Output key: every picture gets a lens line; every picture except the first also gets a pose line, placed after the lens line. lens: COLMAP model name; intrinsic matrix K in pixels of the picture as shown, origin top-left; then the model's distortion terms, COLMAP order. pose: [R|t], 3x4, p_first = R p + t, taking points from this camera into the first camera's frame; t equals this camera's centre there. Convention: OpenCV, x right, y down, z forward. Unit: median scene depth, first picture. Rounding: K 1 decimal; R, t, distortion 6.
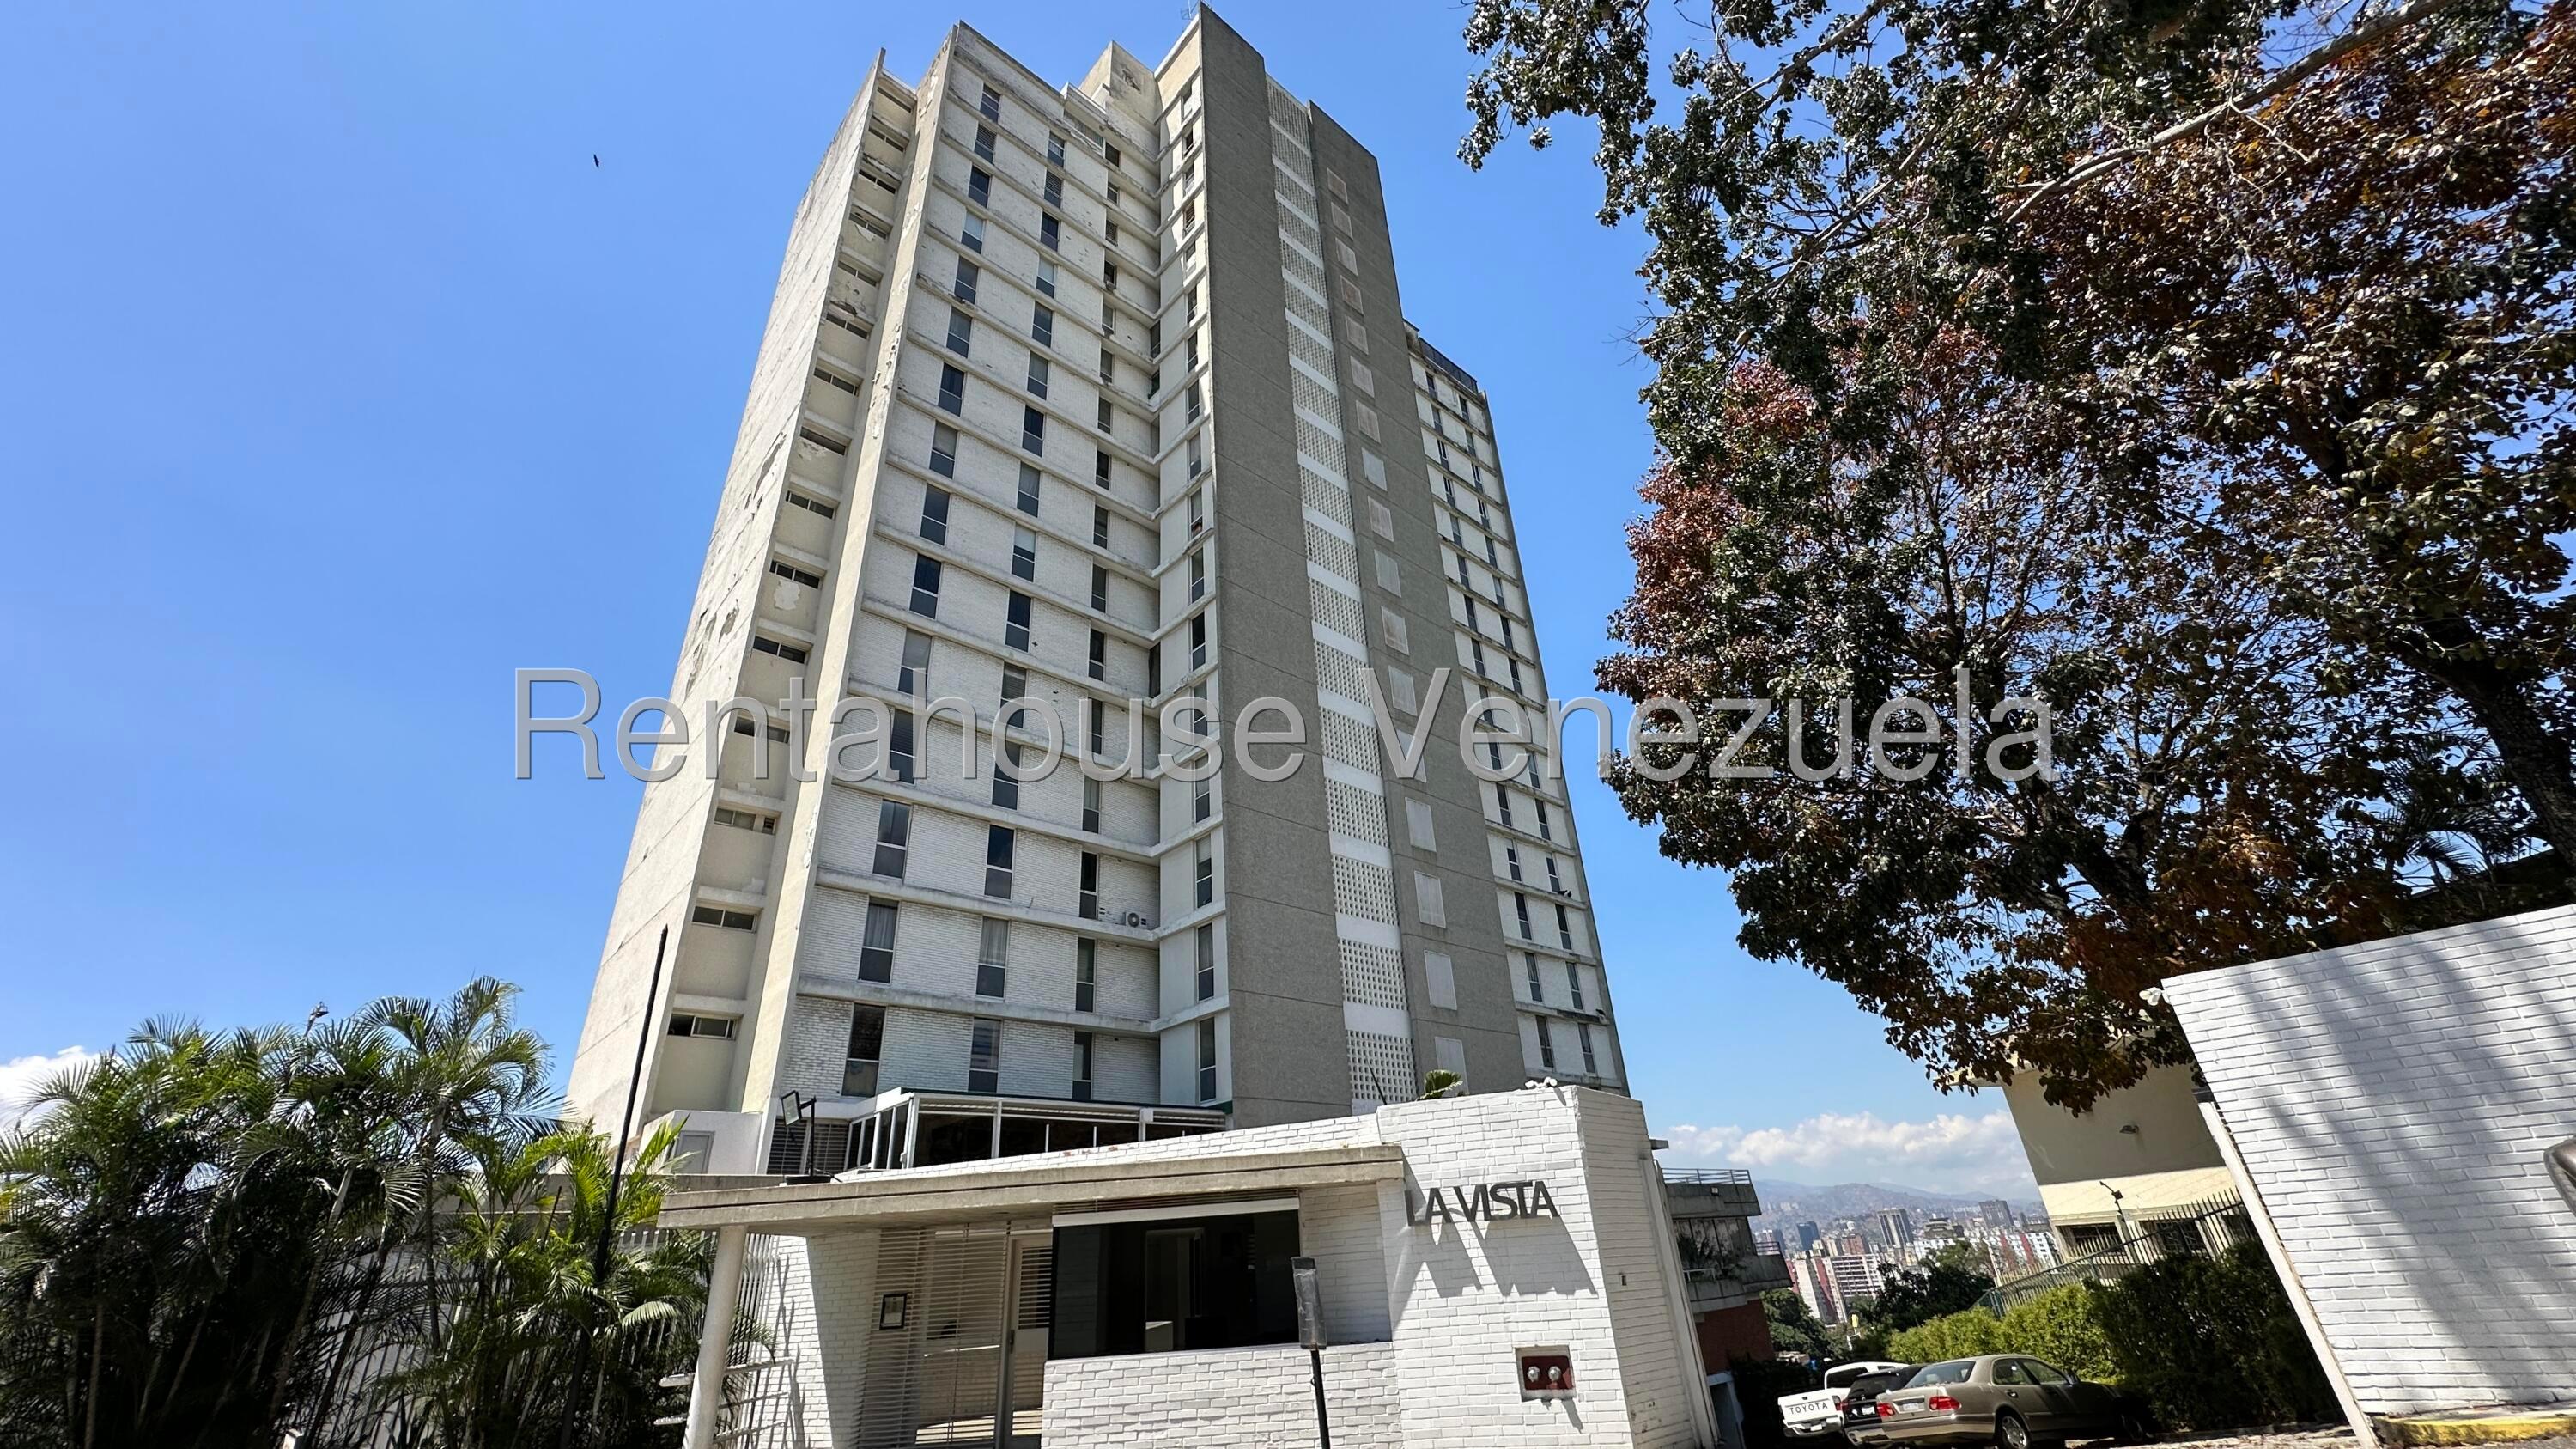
lens RADIAL K [[1032.9, 0, 1288.0], [0, 1032.9, 724.5], [0, 0, 1]] dist [-0.001056, 0.000243]
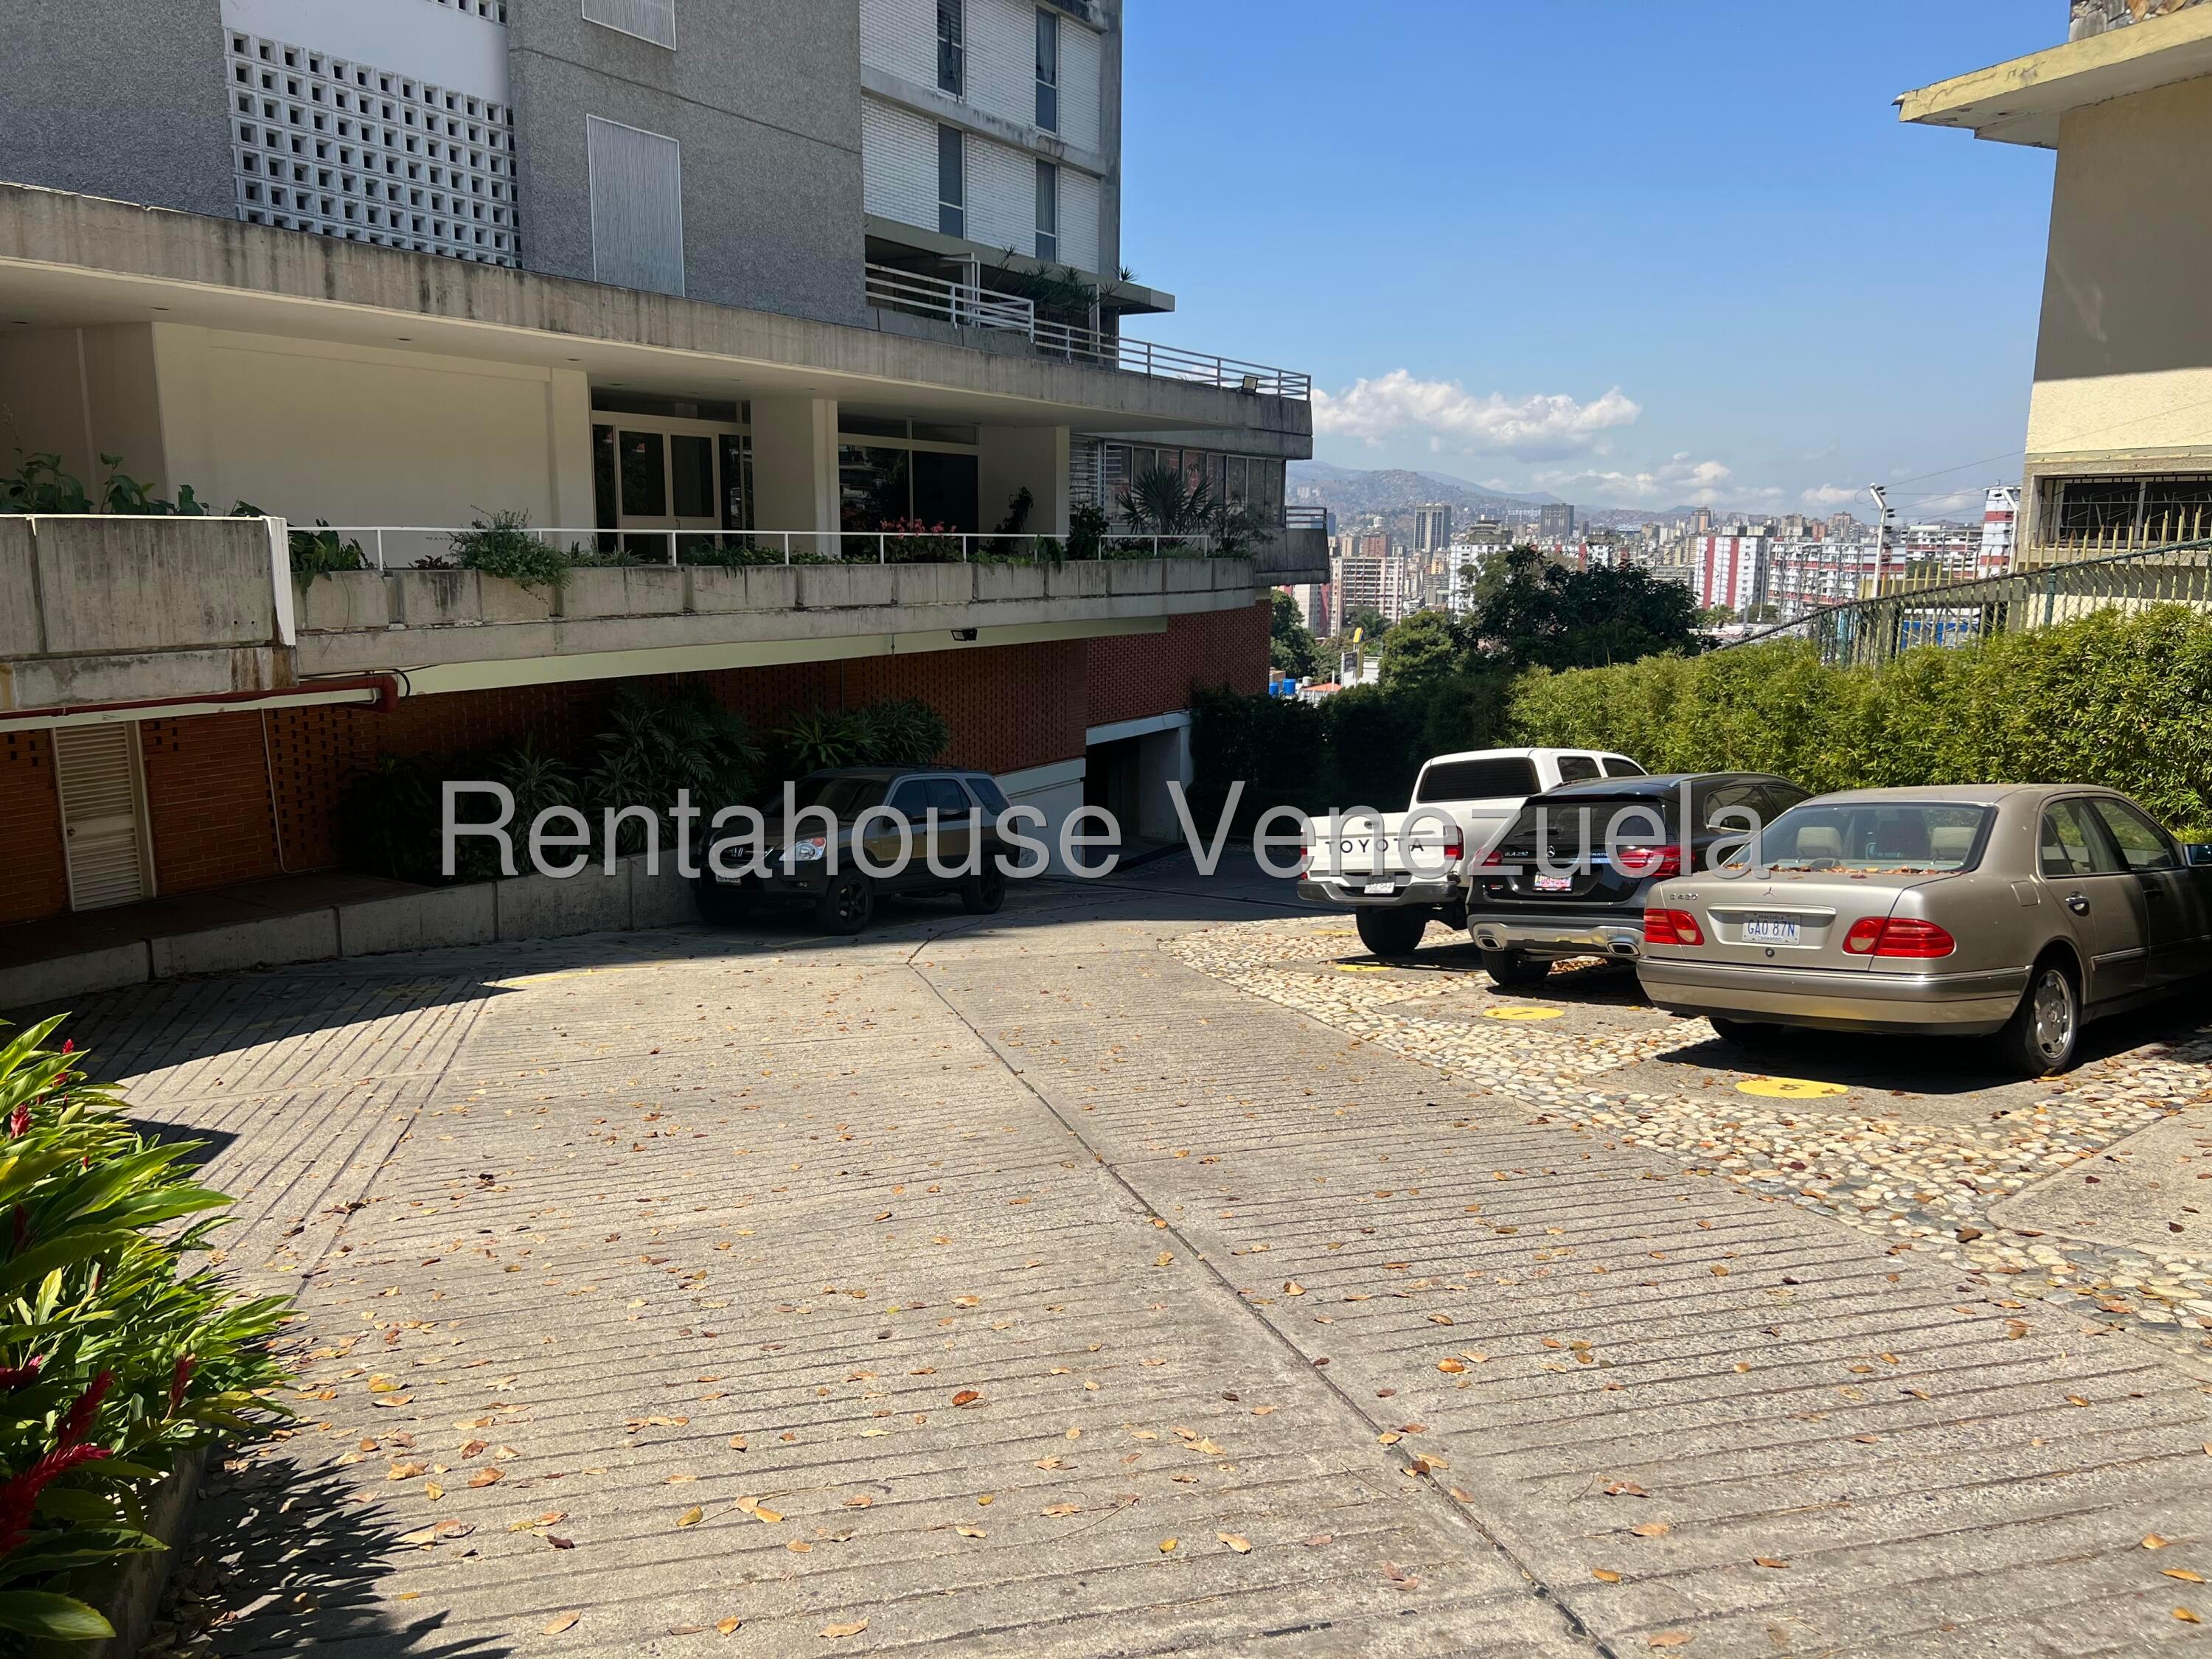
lens RADIAL K [[1675.2, 0, 1135.3], [0, 1675.2, 823.2], [0, 0, 1]] dist [0.062710, -0.004151]
pose [[0.947949, 0.014629, 0.318086, 0.155419], [-0.204800, 0.792923, 0.573872, 0.222128], [-0.243823, -0.609146, 0.754647, 0.392300]]
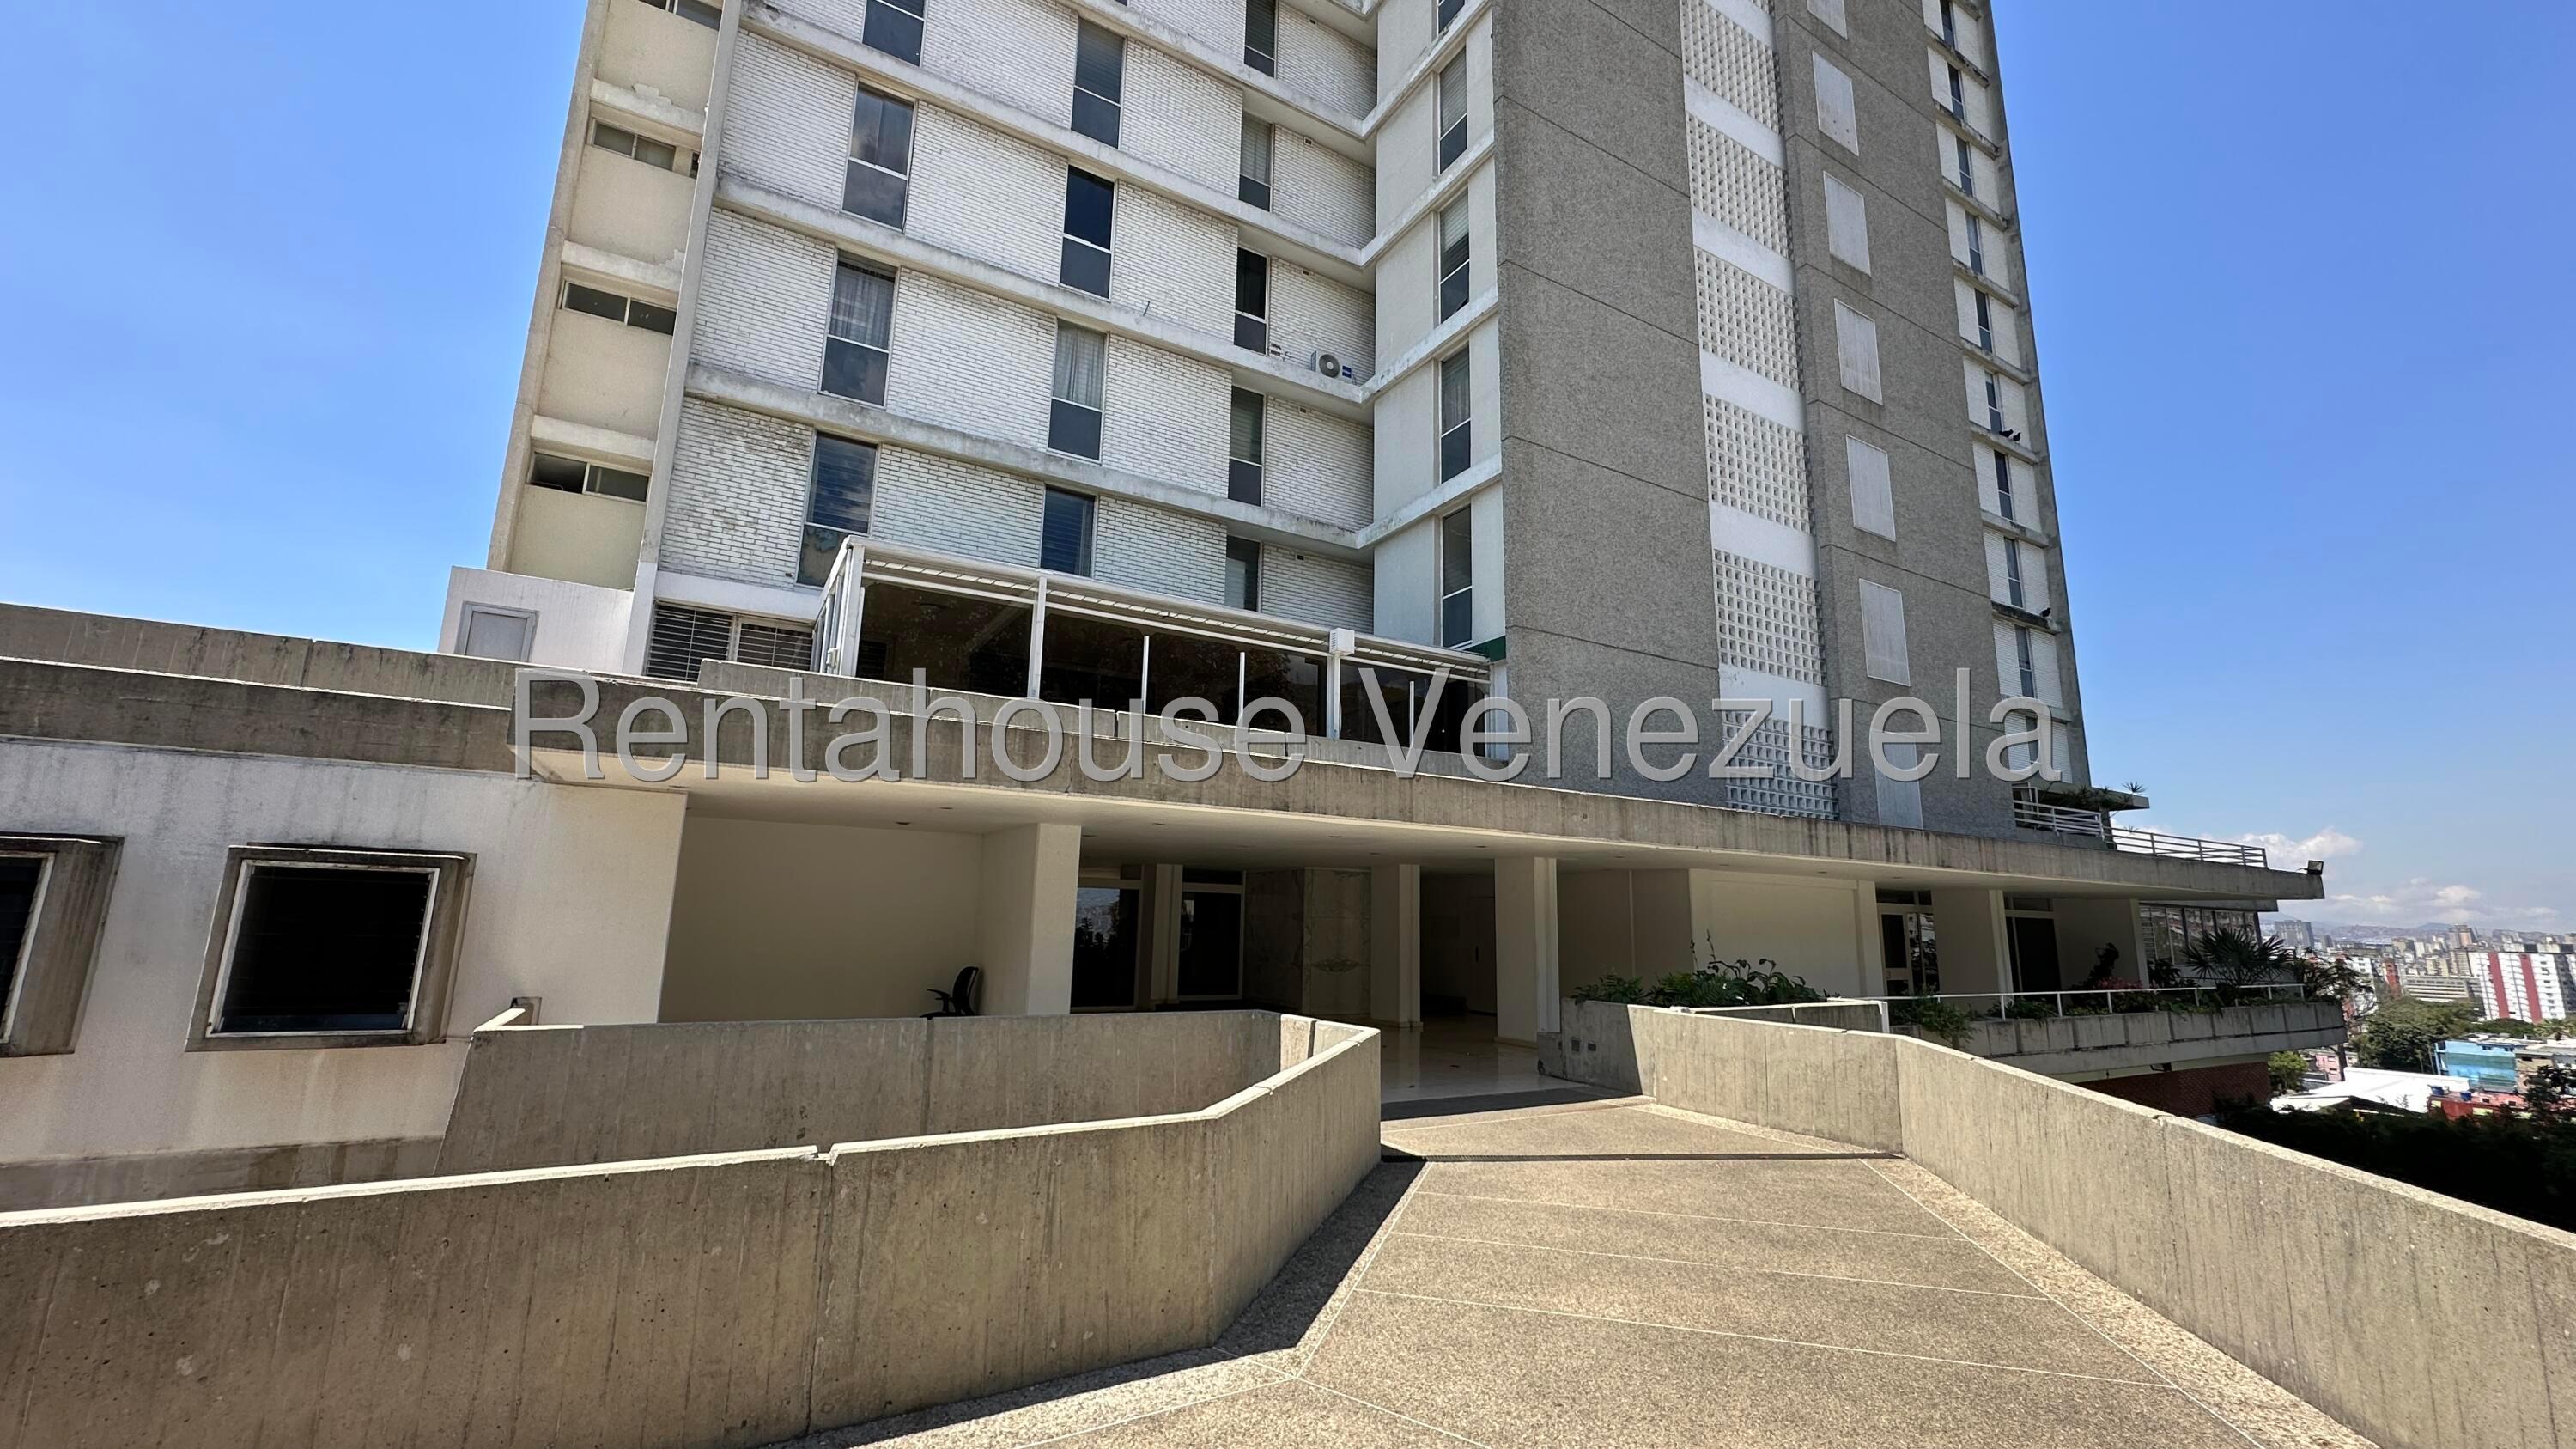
lens RADIAL K [[1032.9, 0, 1288.0], [0, 1032.9, 724.5], [0, 0, 1]] dist [-0.001056, 0.000243]
pose [[0.976315, 0.039420, -0.212733, -0.042719], [0.025395, 0.955585, 0.293621, 0.220288], [0.214859, -0.292069, 0.931950, 0.412973]]
